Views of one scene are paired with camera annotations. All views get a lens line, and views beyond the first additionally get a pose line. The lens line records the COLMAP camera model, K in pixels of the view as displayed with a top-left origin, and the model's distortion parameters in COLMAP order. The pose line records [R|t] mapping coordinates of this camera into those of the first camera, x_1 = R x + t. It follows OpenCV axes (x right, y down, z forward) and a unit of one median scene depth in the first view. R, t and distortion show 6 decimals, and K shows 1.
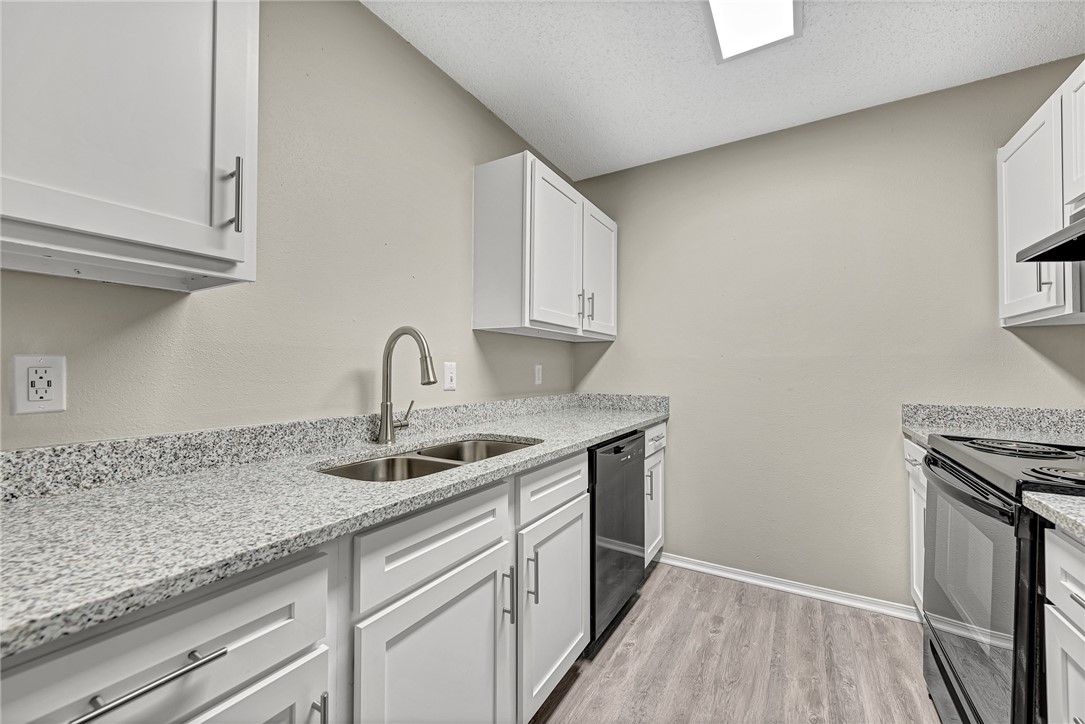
lens RADIAL K [[435.2, 0, 551.6], [0, 435.2, 361.9], [0, 0, 1]] dist [0.009459, -0.001630]
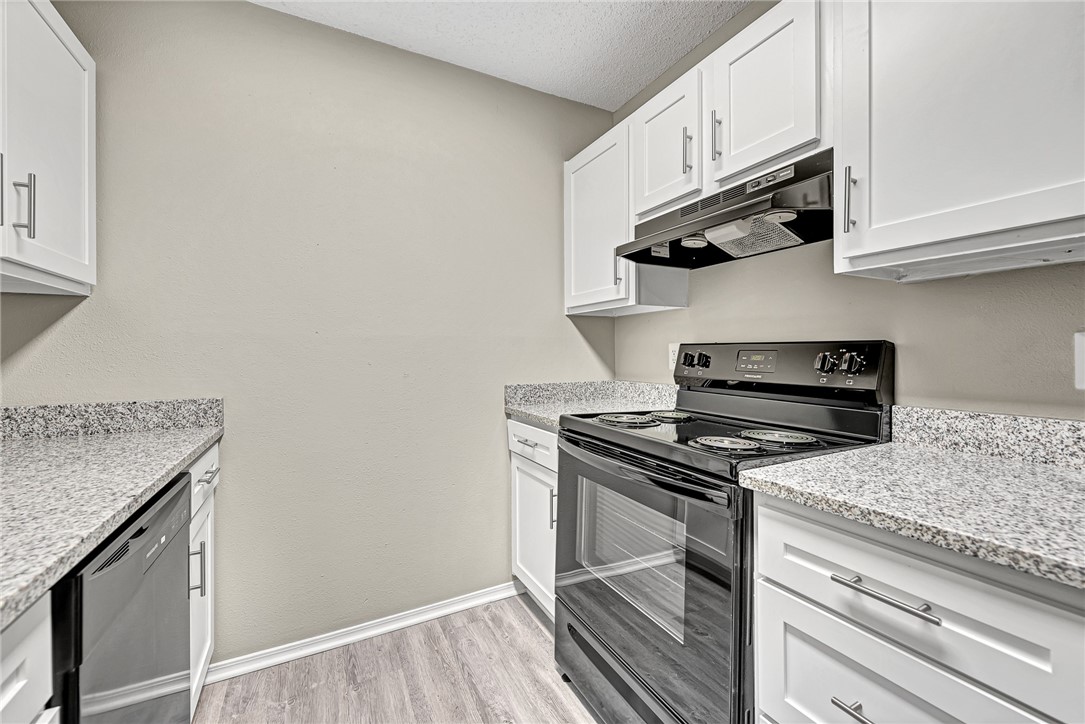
lens RADIAL K [[435.2, 0, 537.3], [0, 435.2, 352.0], [0, 0, 1]] dist [0.009459, -0.001630]
pose [[0.542139, -0.004638, 0.840276, 0.000453], [-0.007640, 0.999916, 0.010448, 0.008865], [-0.840254, -0.012084, 0.542058, 0.412816]]
